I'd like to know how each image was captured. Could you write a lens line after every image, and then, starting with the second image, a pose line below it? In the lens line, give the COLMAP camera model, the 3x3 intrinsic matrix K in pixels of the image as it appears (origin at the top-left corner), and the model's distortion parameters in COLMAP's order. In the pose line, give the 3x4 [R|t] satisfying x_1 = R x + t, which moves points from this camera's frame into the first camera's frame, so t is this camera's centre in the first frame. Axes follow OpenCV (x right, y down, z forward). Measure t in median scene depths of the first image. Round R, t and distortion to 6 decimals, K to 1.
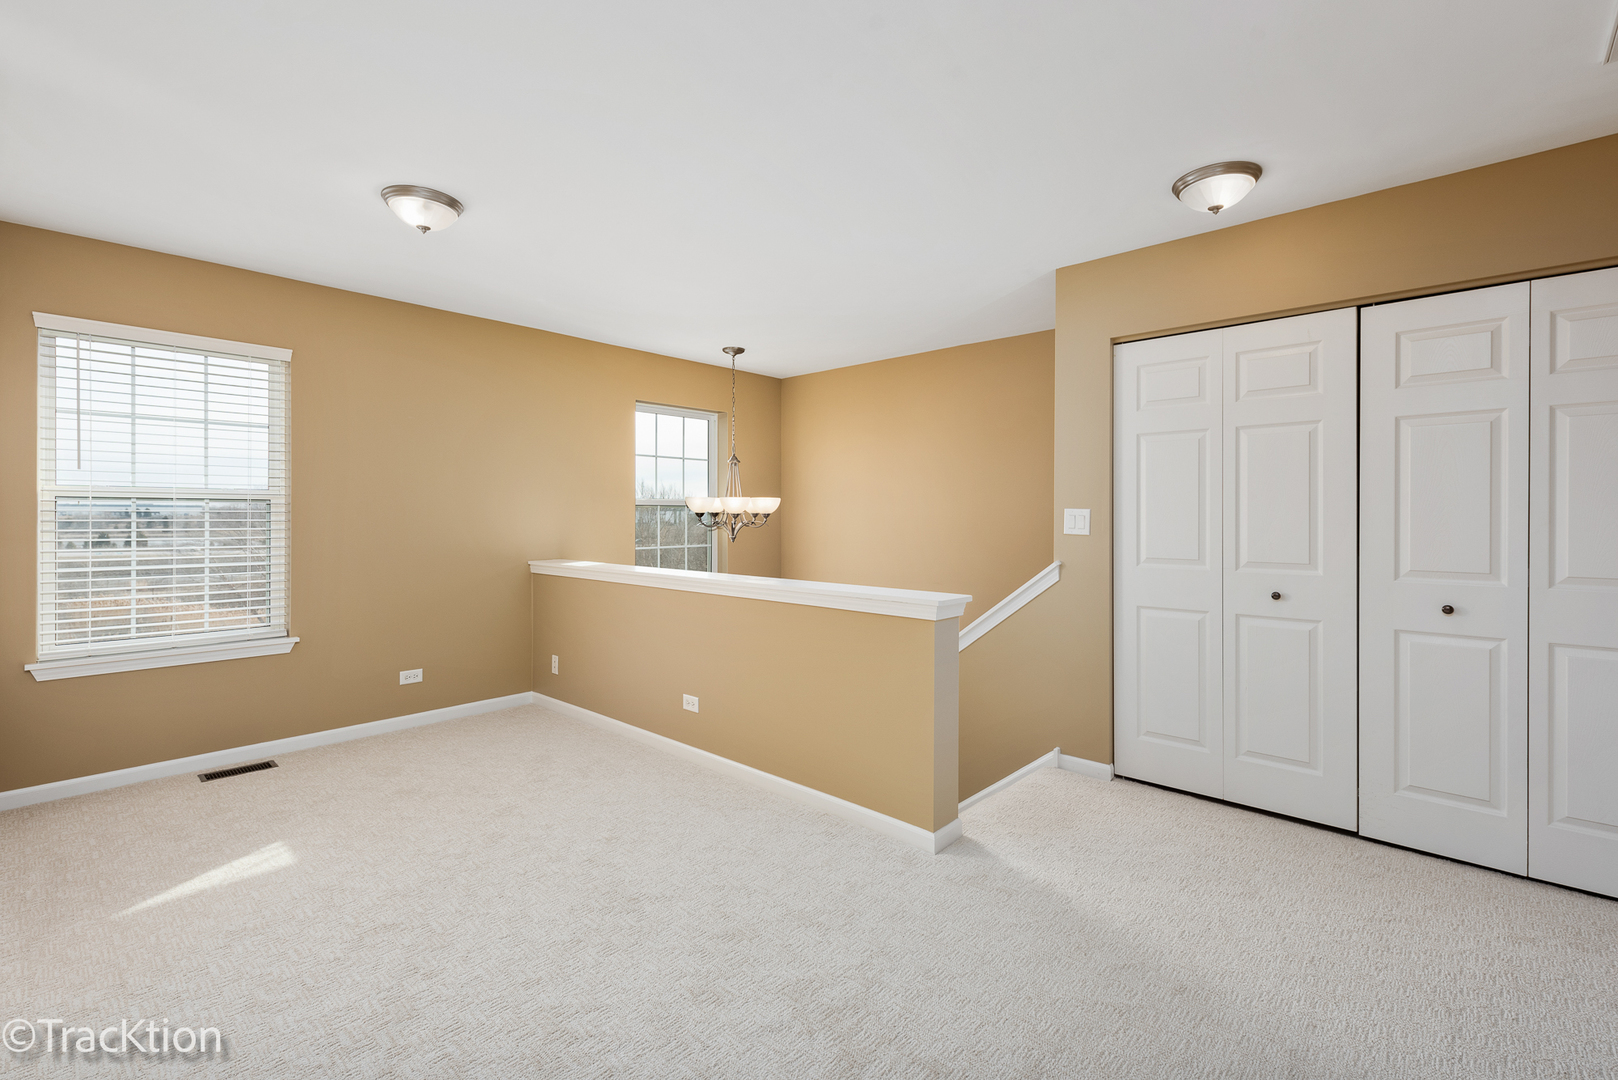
lens RADIAL K [[728.5, 0, 808.3], [0, 728.5, 513.5], [0, 0, 1]] dist [0.013929, -0.000474]
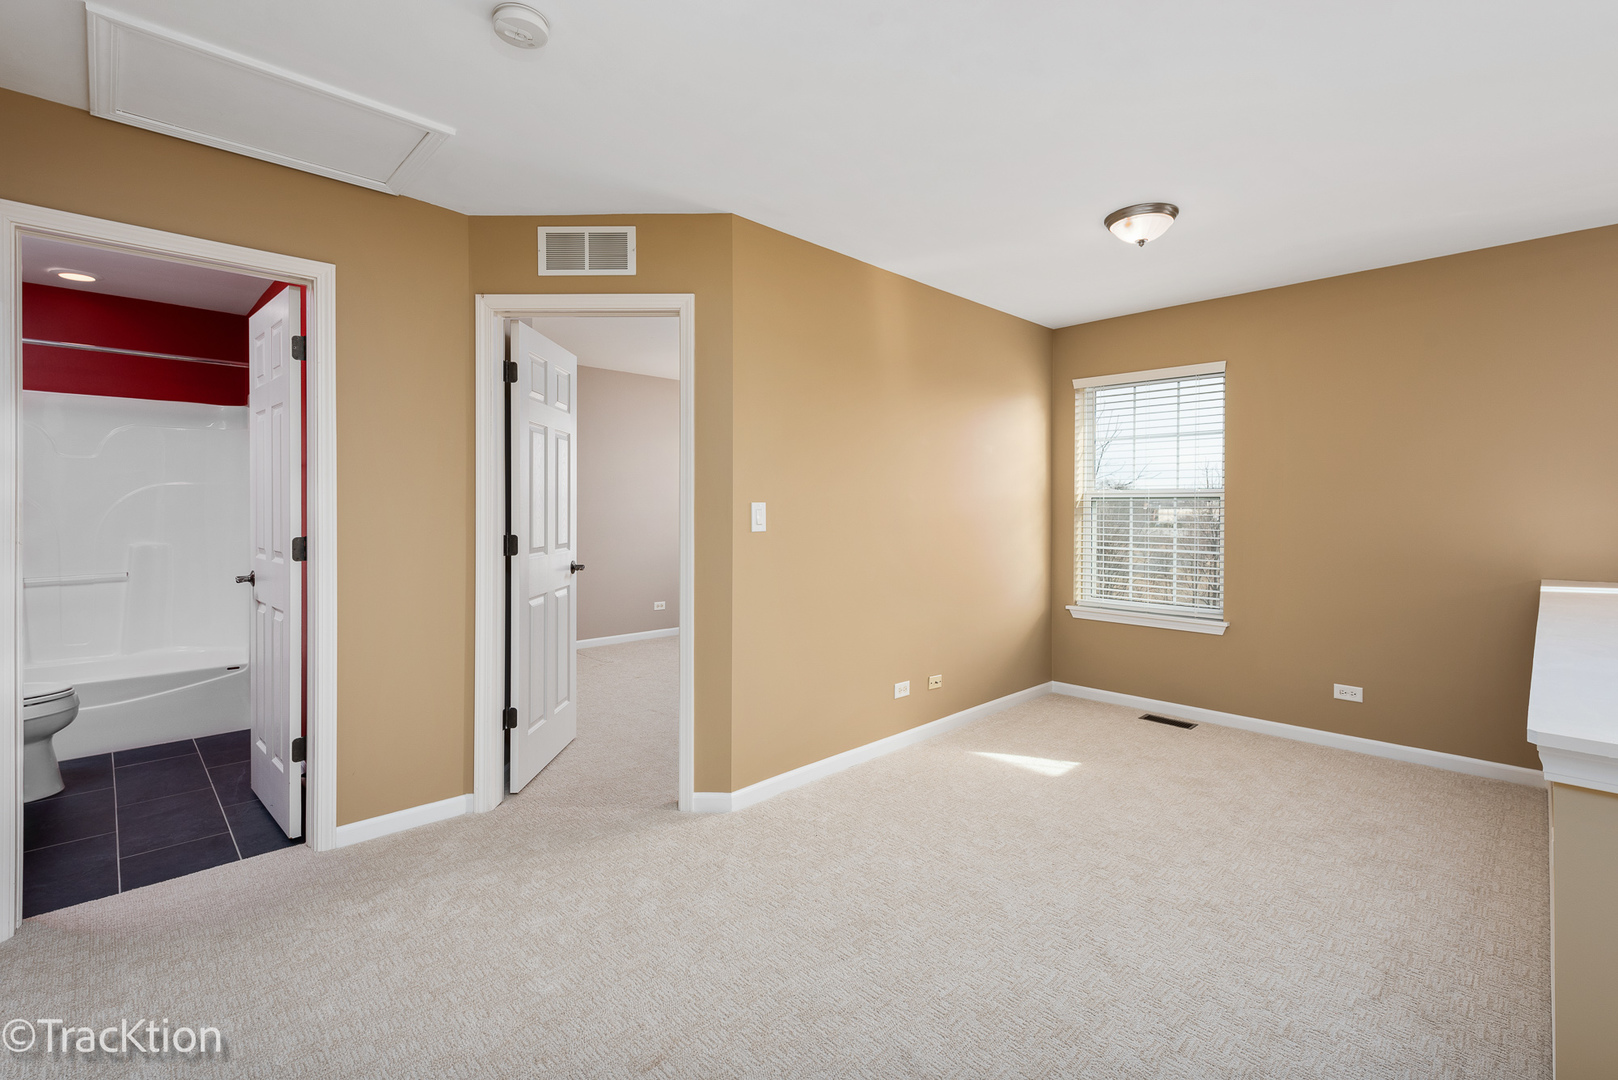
lens RADIAL K [[728.5, 0, 808.3], [0, 728.5, 513.5], [0, 0, 1]] dist [0.013929, -0.000474]
pose [[-0.059877, 0.008411, -0.998170, 0.474283], [-0.000196, 0.999964, 0.008438, -0.003837], [0.998206, 0.000701, -0.059874, 0.487921]]
